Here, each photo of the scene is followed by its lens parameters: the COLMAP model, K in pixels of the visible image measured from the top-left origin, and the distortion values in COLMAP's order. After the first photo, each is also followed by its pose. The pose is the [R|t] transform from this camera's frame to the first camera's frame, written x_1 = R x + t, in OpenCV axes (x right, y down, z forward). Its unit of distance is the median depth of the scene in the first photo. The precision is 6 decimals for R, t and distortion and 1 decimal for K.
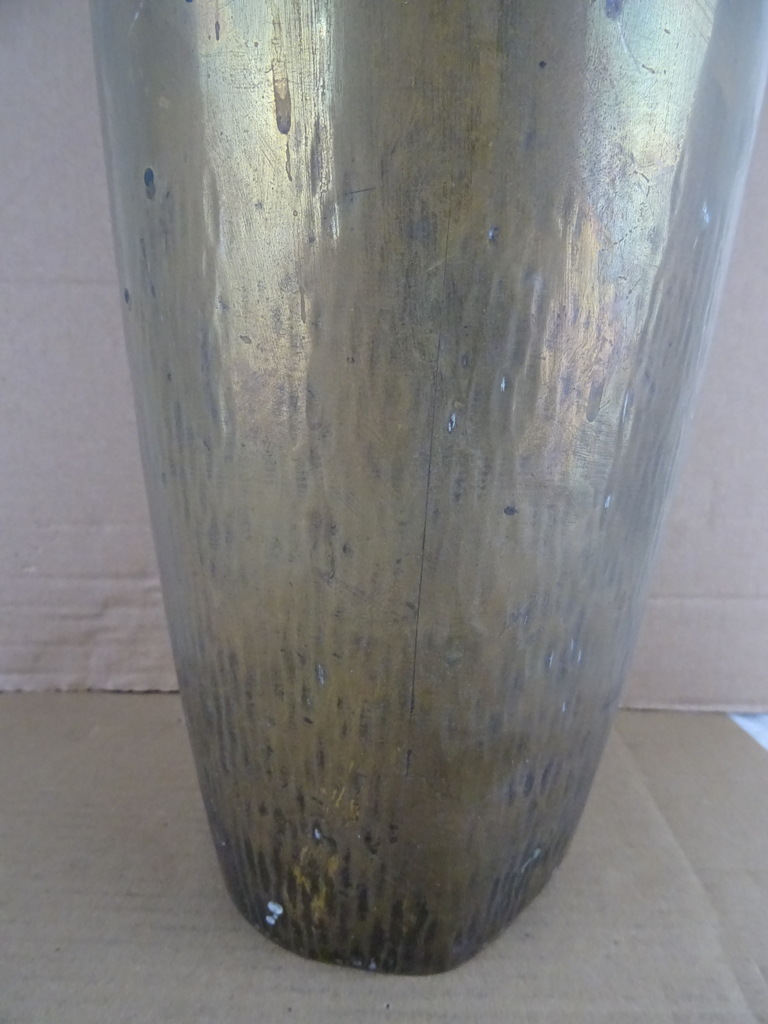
lens RADIAL K [[720.0, 0, 385.9], [0, 720.0, 506.2], [0, 0, 1]] dist [-0.001275, -0.008189]
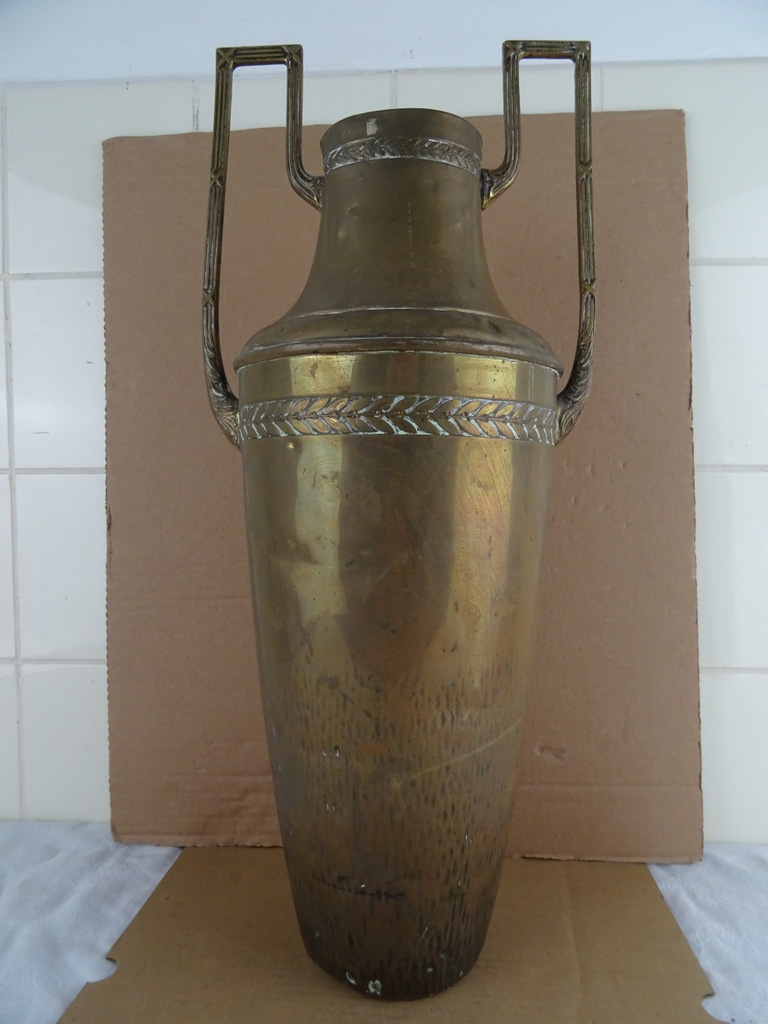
lens RADIAL K [[720.0, 0, 386.1], [0, 720.0, 509.6], [0, 0, 1]] dist [-0.001275, -0.008189]
pose [[0.994691, -0.038248, -0.095539, 0.203787], [0.028198, 0.994134, -0.104411, -0.612364], [0.098972, 0.101162, 0.989935, -1.239427]]
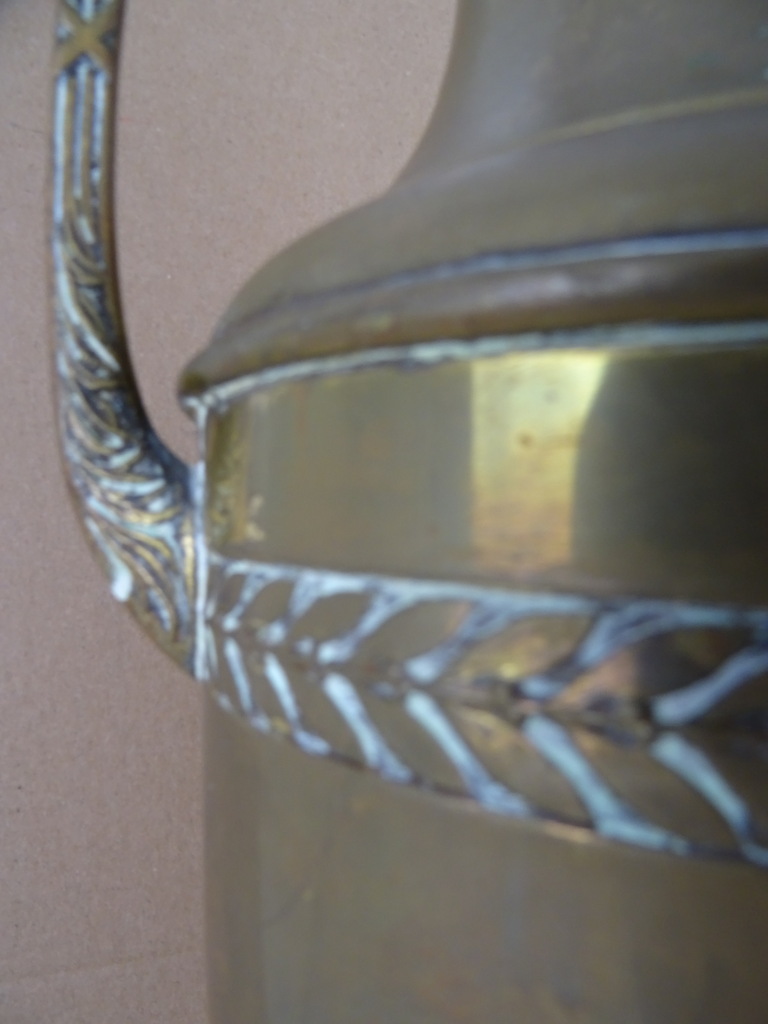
lens RADIAL K [[720.0, 0, 381.5], [0, 720.0, 513.2], [0, 0, 1]] dist [-0.001275, -0.008189]
pose [[0.968013, -0.009879, 0.250706, -0.528940], [0.041138, 0.991951, -0.119754, -1.152634], [-0.247505, 0.126237, 0.960628, 0.506031]]
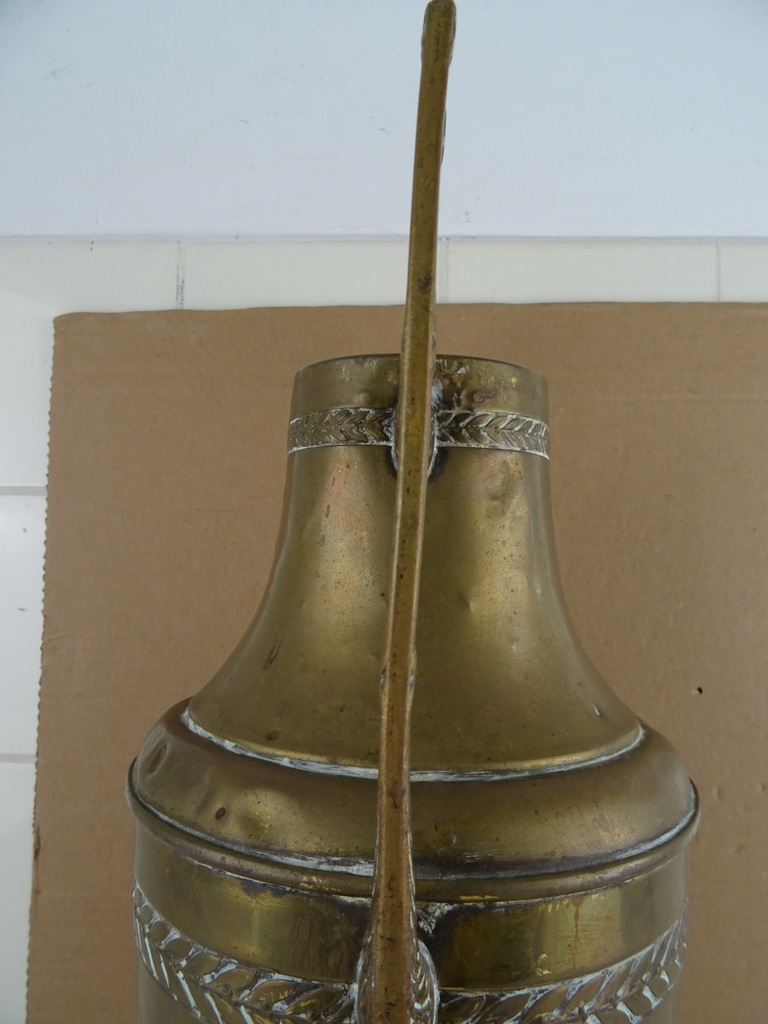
lens RADIAL K [[720.0, 0, 385.5], [0, 720.0, 512.3], [0, 0, 1]] dist [-0.001275, -0.008189]
pose [[0.997222, -0.027151, -0.069366, -0.047605], [0.014468, 0.984070, -0.177191, -1.540393], [0.073071, 0.175695, 0.981729, -0.514735]]
